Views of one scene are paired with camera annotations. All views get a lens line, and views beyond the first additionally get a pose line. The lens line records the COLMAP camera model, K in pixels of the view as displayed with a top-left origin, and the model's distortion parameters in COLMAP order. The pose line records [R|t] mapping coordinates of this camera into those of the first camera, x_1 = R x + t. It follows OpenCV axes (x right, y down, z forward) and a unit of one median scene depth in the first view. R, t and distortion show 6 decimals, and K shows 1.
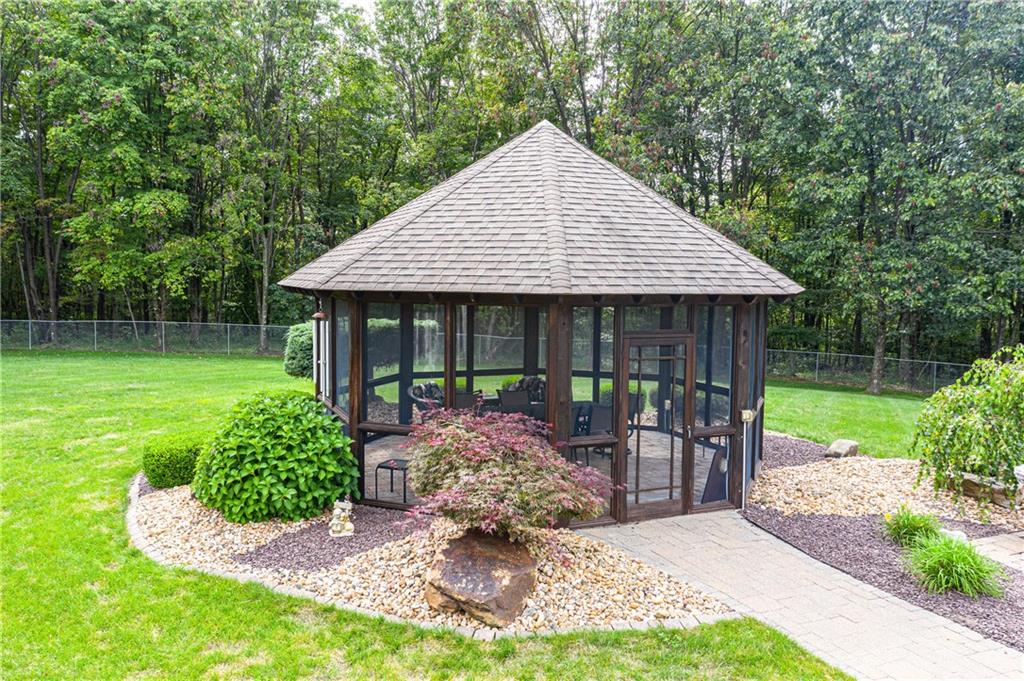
lens RADIAL K [[828.5, 0, 512.0], [0, 828.5, 340.5], [0, 0, 1]] dist [-0.011322, -0.005274]
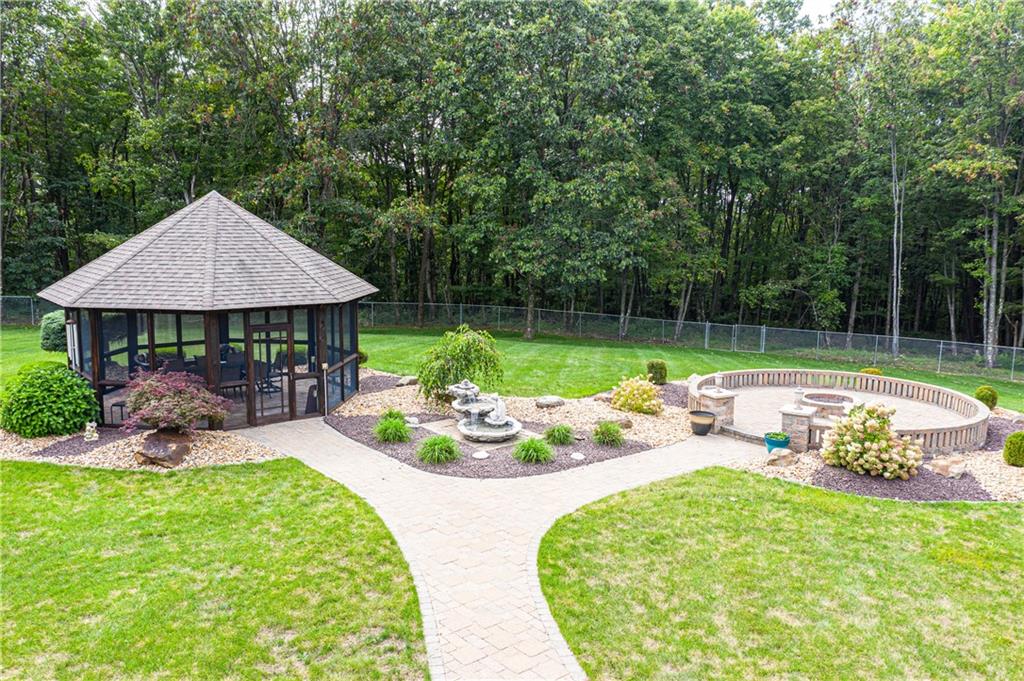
lens RADIAL K [[828.5, 0, 512.0], [0, 828.5, 340.5], [0, 0, 1]] dist [-0.011322, -0.005274]
pose [[0.960652, -0.039121, 0.274985, 0.196751], [0.020870, 0.997399, 0.068990, -0.097501], [-0.276968, -0.060536, 0.958970, -1.008886]]
